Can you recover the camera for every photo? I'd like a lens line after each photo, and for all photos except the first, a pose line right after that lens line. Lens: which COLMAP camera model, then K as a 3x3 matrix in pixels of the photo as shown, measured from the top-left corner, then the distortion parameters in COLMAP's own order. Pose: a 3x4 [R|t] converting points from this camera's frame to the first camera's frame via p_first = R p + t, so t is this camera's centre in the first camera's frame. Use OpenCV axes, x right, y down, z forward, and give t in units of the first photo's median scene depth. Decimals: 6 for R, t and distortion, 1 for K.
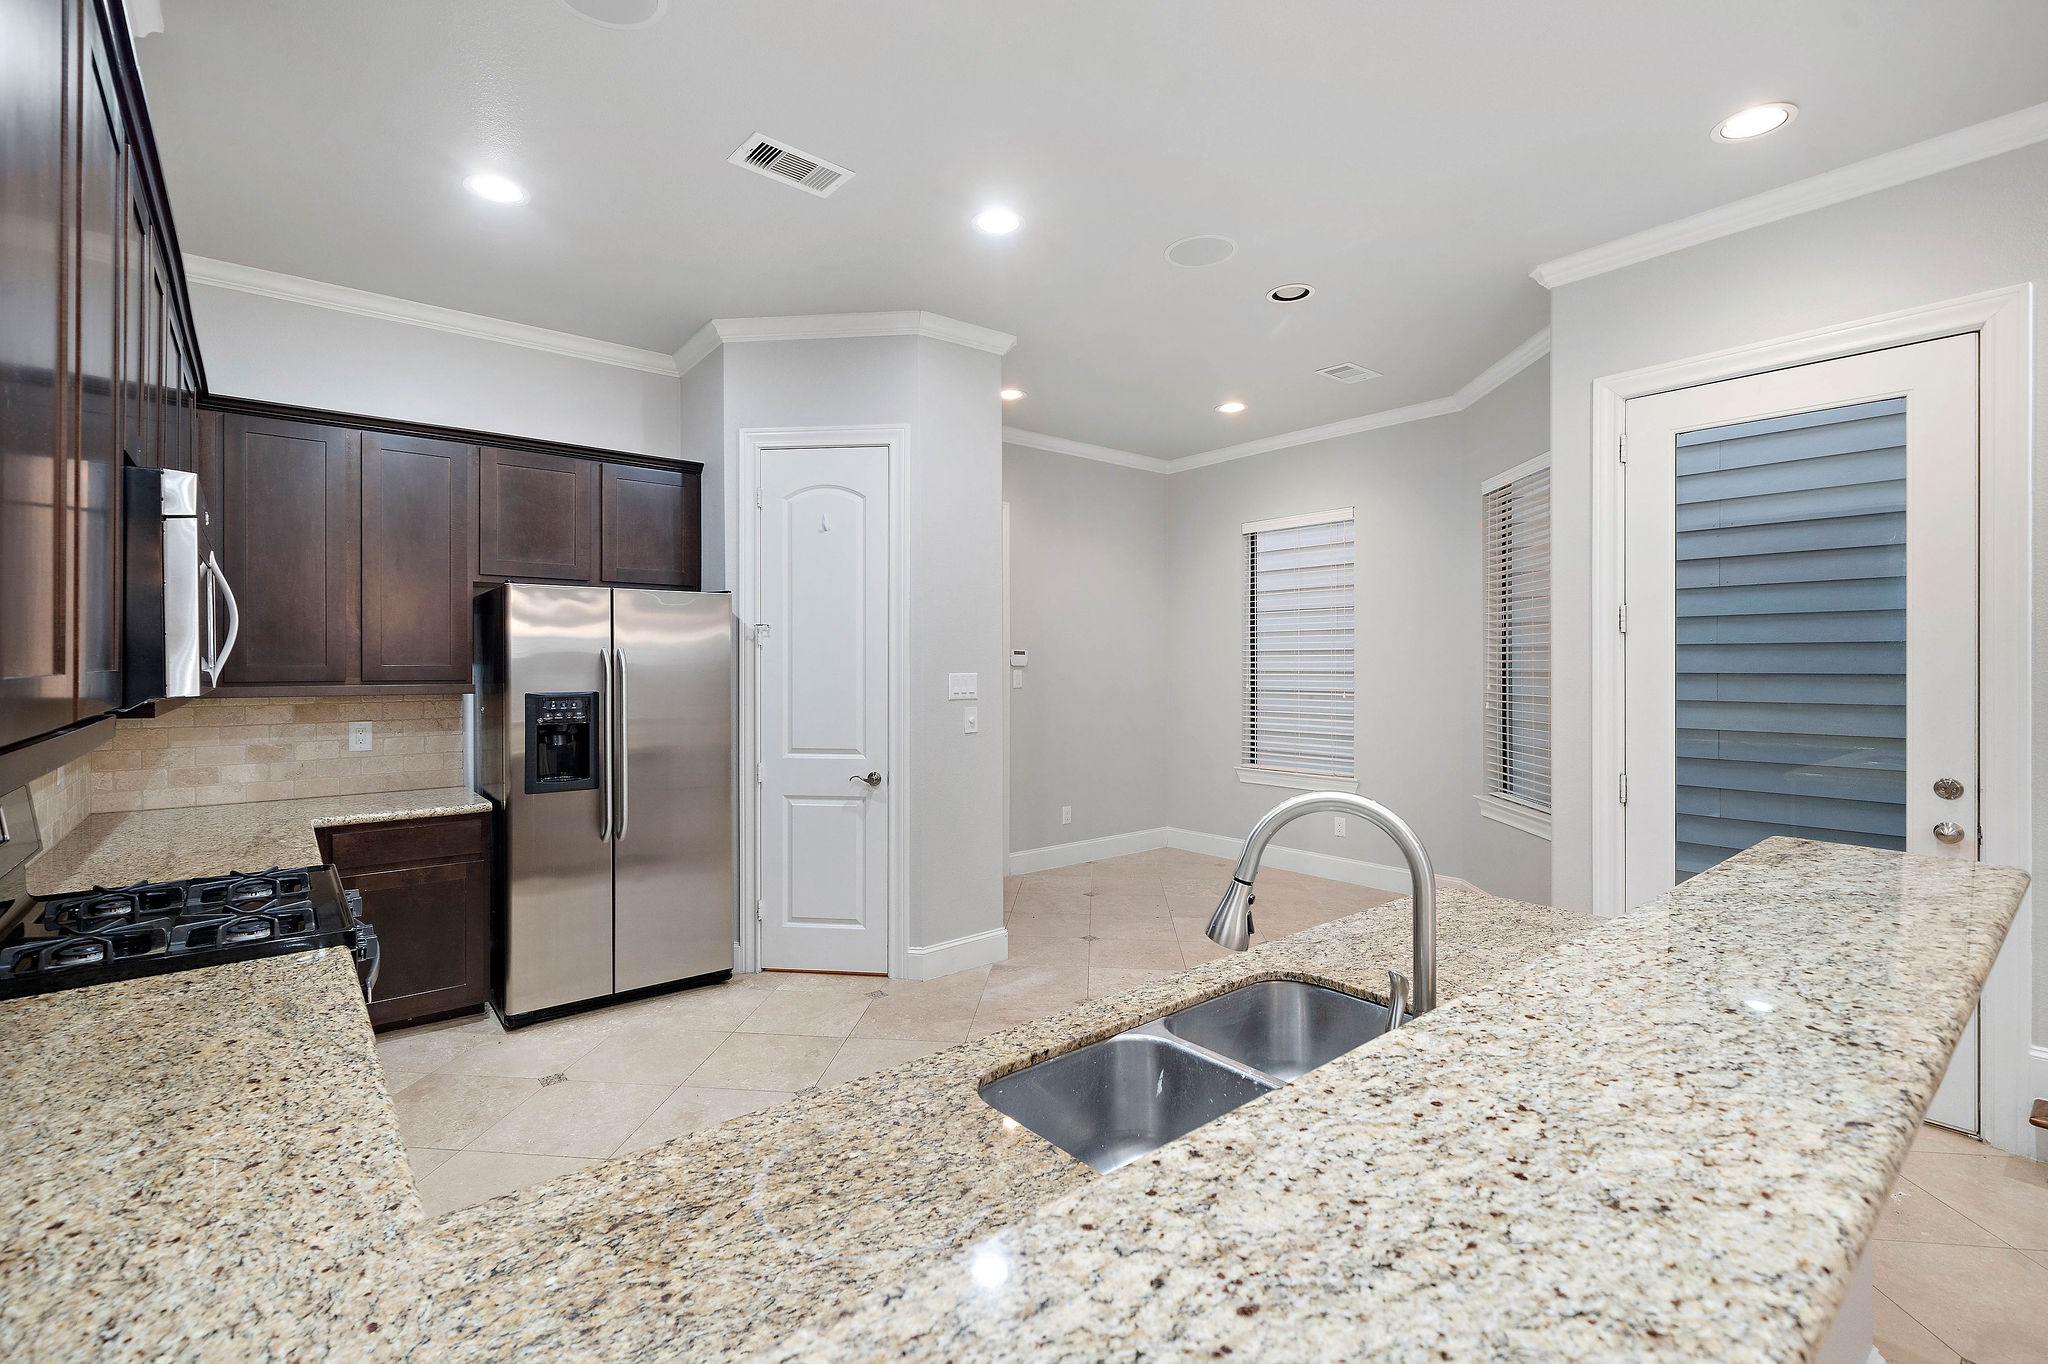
lens RADIAL K [[908.8, 0, 1017.8], [0, 908.8, 671.2], [0, 0, 1]] dist [0.002405, -0.000085]
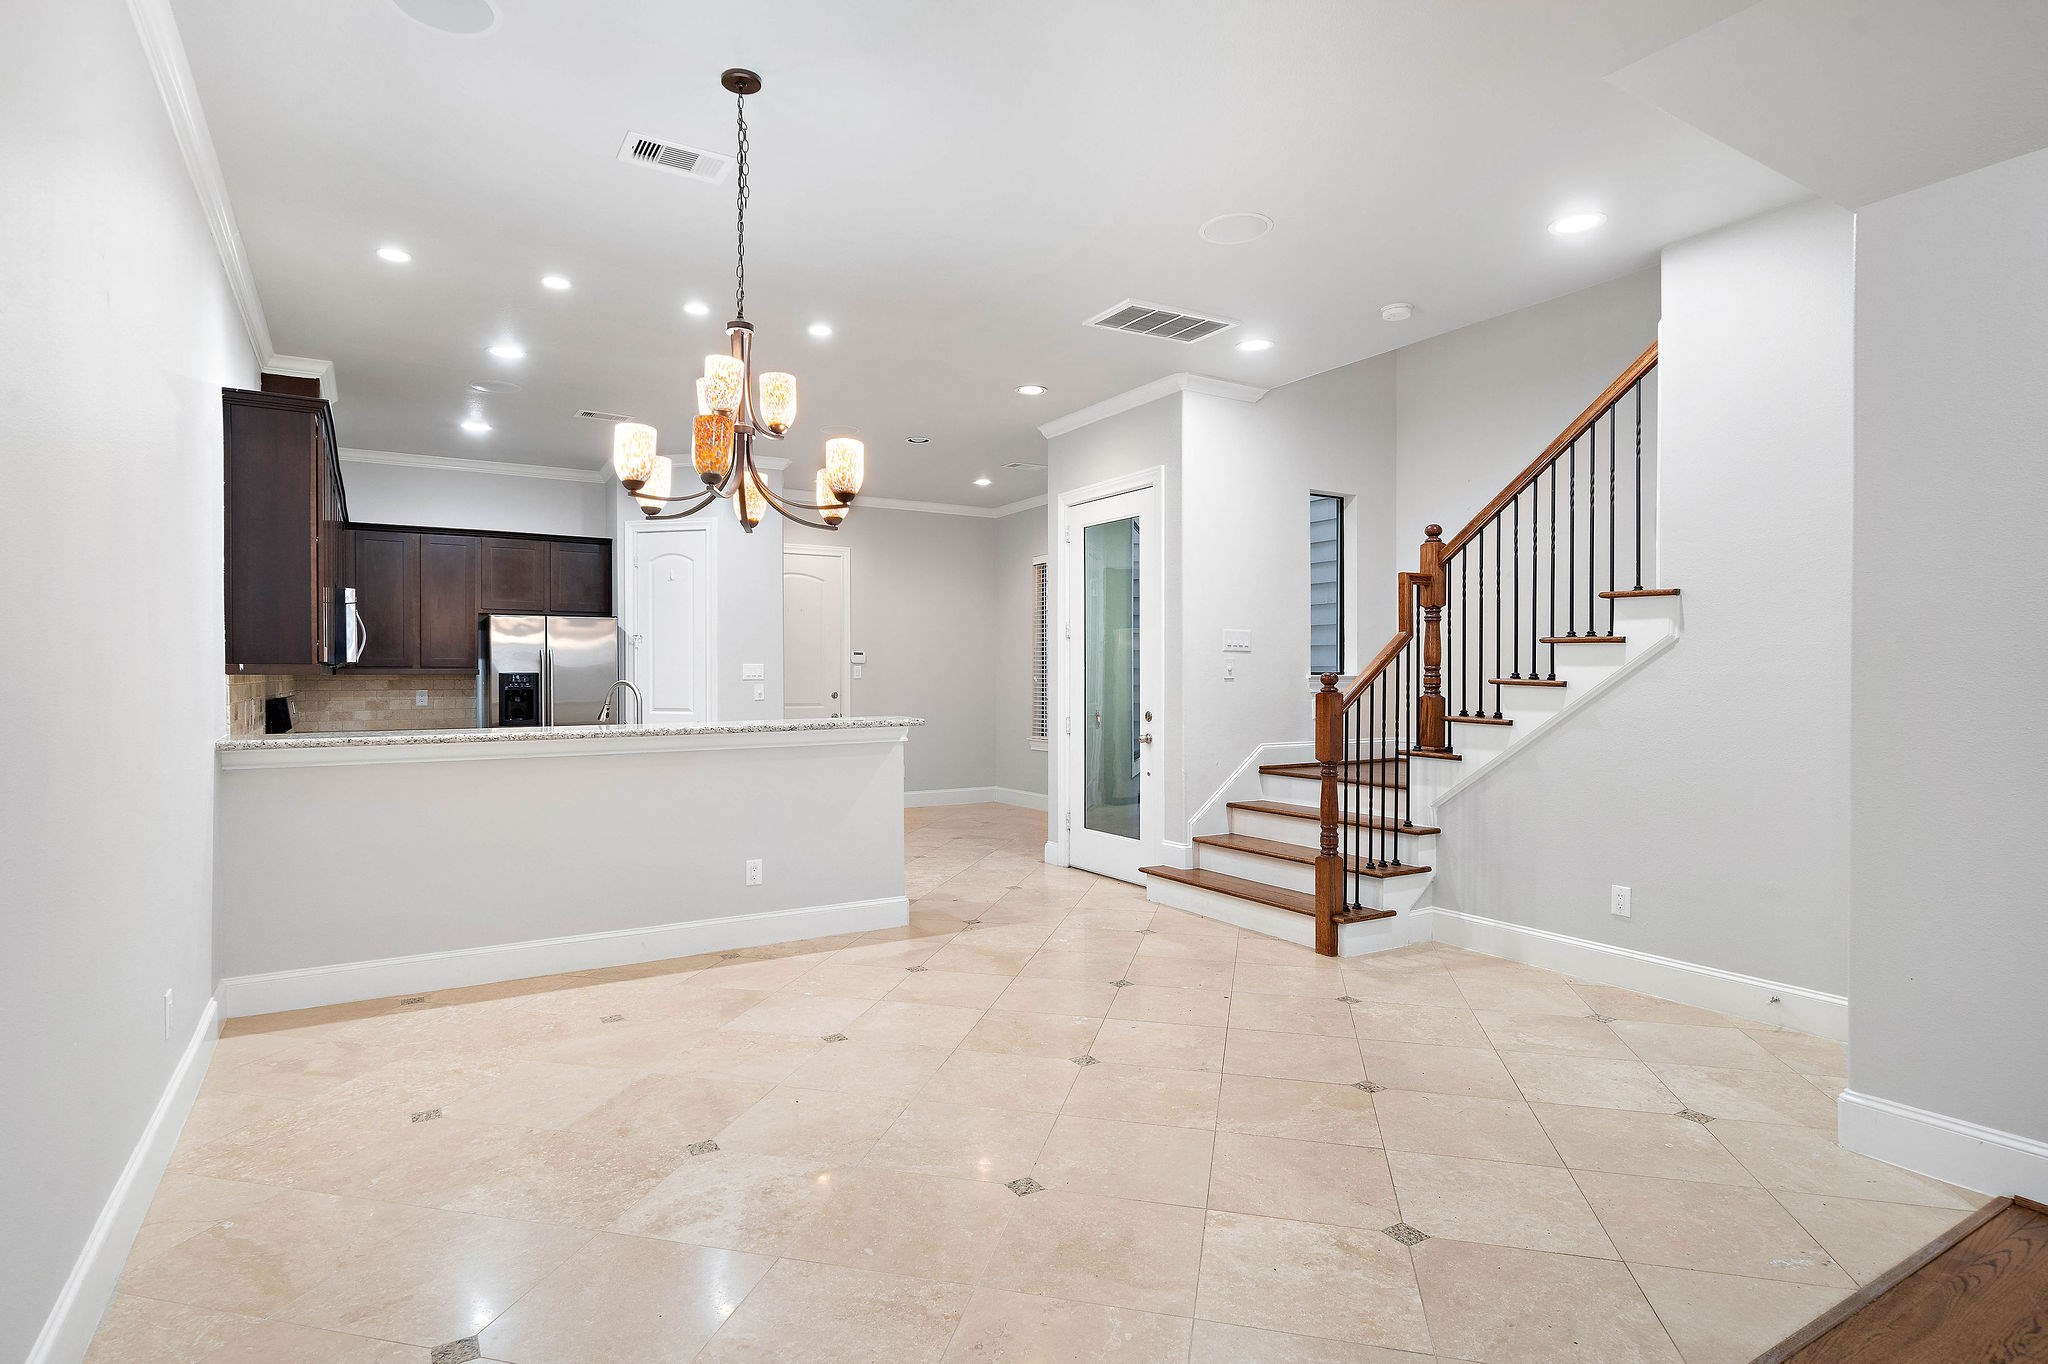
lens RADIAL K [[1054.1, 0, 1015.6], [0, 1054.1, 677.0], [0, 0, 1]] dist [0.005869, 0.001709]
pose [[0.989366, 0.000383, -0.145449, 0.801455], [-0.001370, 0.999977, -0.006691, 0.044359], [0.145443, 0.006819, 0.989343, -0.968339]]
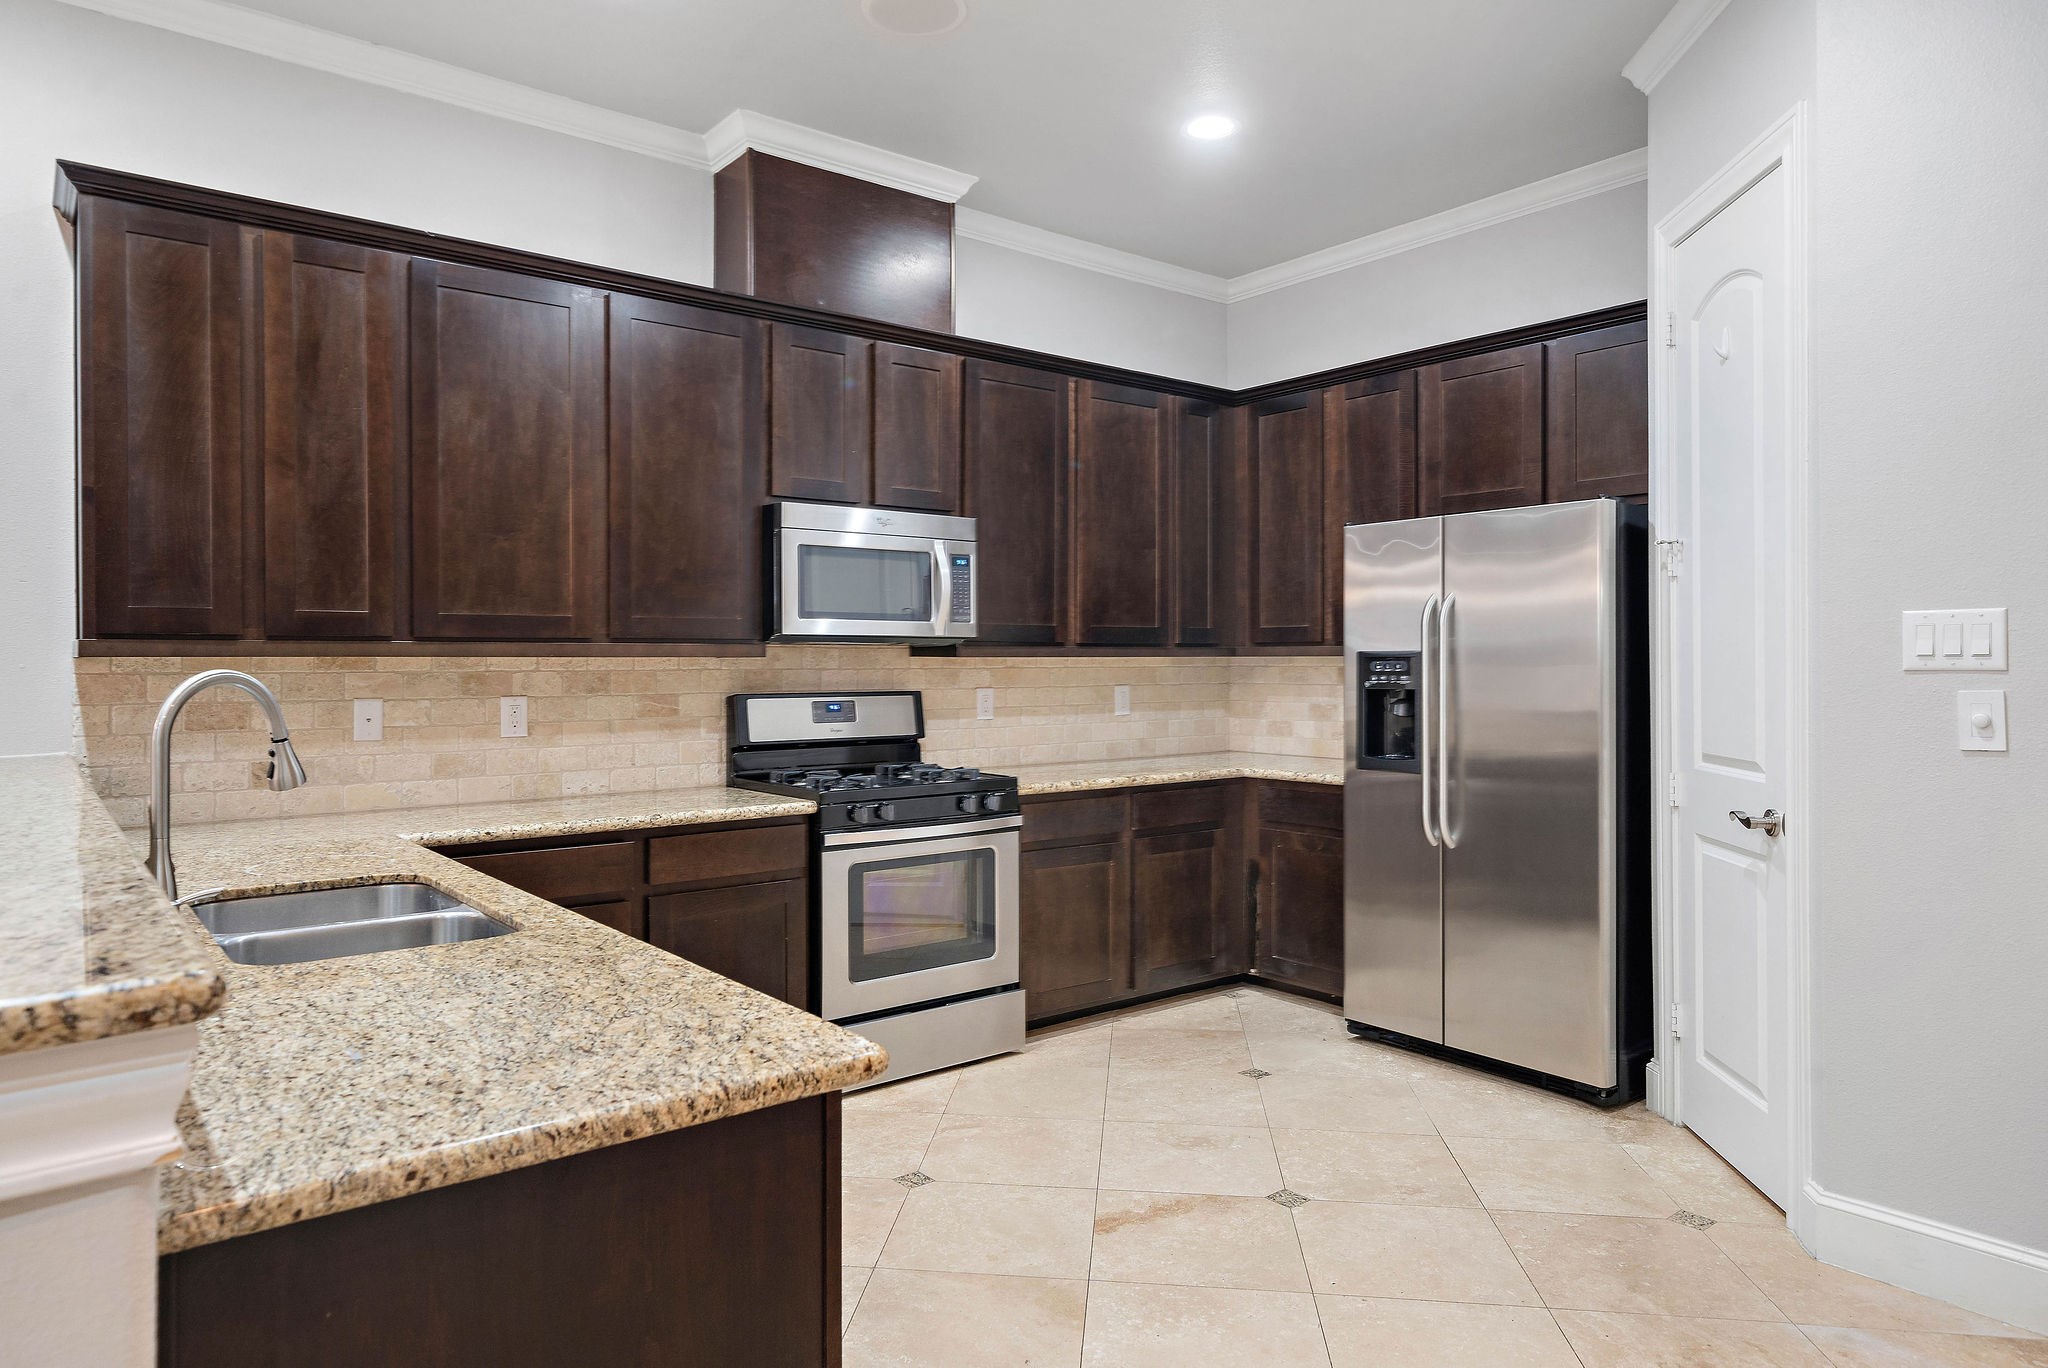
lens RADIAL K [[1234.9, 0, 951.4], [0, 1234.9, 660.9], [0, 0, 1]] dist [-0.006352, 0.000361]
pose [[-0.042738, -0.001442, -0.999085, 0.622317], [-0.006964, 0.999975, -0.001145, 0.035812], [0.999062, 0.006908, -0.042747, 0.638570]]
